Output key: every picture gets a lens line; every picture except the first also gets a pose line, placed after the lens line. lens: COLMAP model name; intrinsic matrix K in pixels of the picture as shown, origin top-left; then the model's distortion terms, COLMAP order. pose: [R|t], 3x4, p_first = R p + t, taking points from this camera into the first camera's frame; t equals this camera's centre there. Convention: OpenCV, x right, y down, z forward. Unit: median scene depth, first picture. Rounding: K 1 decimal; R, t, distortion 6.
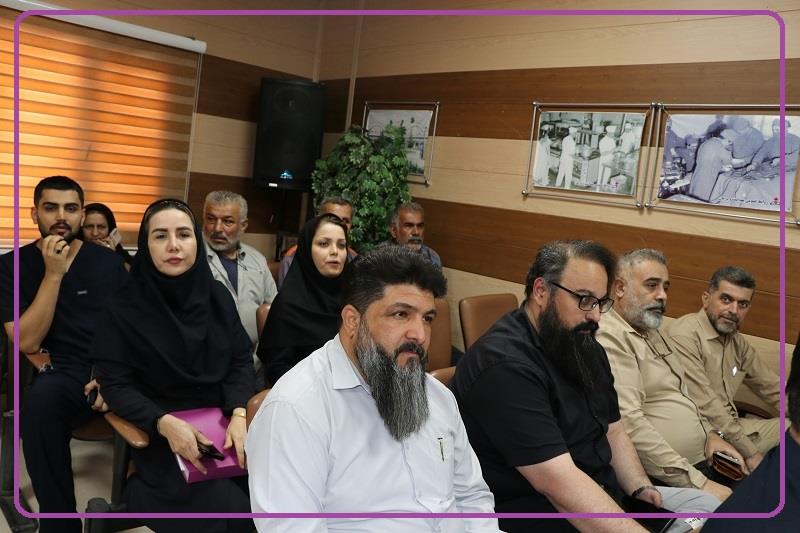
lens RADIAL K [[657.0, 0, 386.5], [0, 657.0, 285.0], [0, 0, 1]] dist [-0.182481, 0.150393]
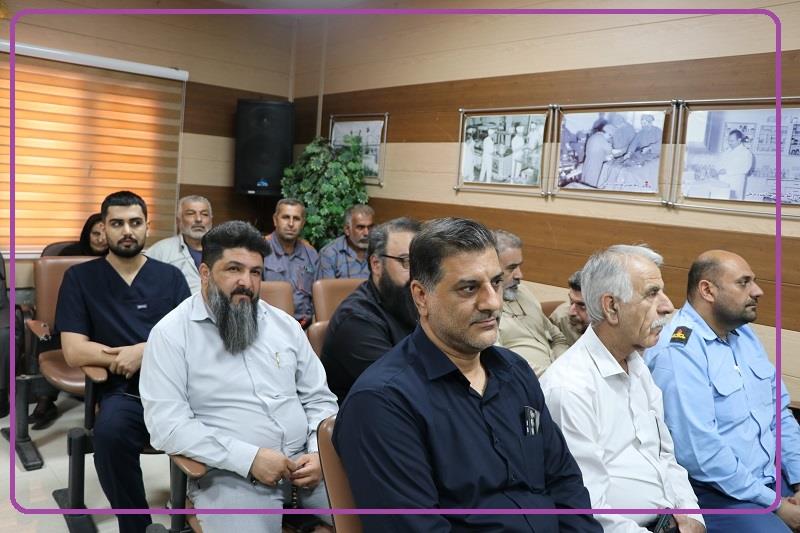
lens RADIAL K [[657.0, 0, 395.1], [0, 657.0, 282.2], [0, 0, 1]] dist [-0.182481, 0.150393]
pose [[0.998090, -0.032944, -0.052265, 0.155761], [0.032088, 0.999338, -0.017131, 0.038190], [0.052795, 0.015421, 0.998486, -0.147952]]
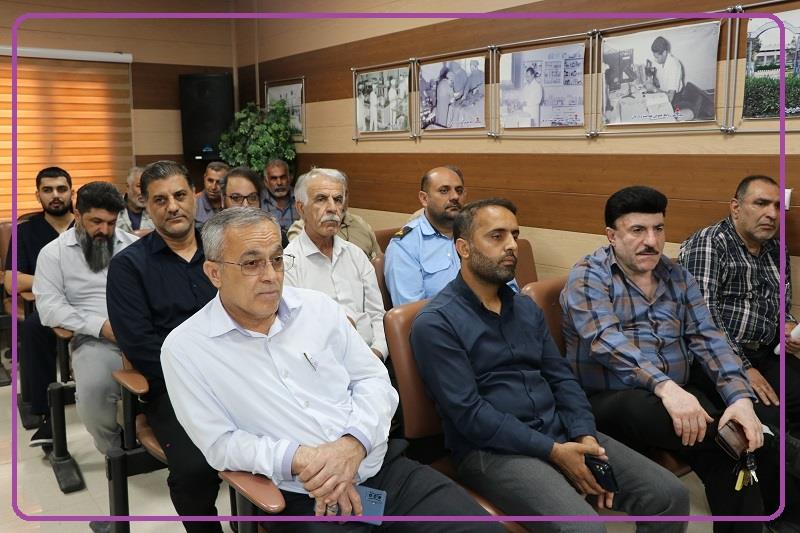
lens RADIAL K [[737.6, 0, 399.0], [0, 737.6, 269.8], [0, 0, 1]] dist [-0.076707, 0.000000]
pose [[0.983487, -0.100355, -0.150604, 0.481951], [0.102190, 0.994755, 0.004471, 0.118705], [0.149365, -0.019787, 0.988584, -0.439640]]
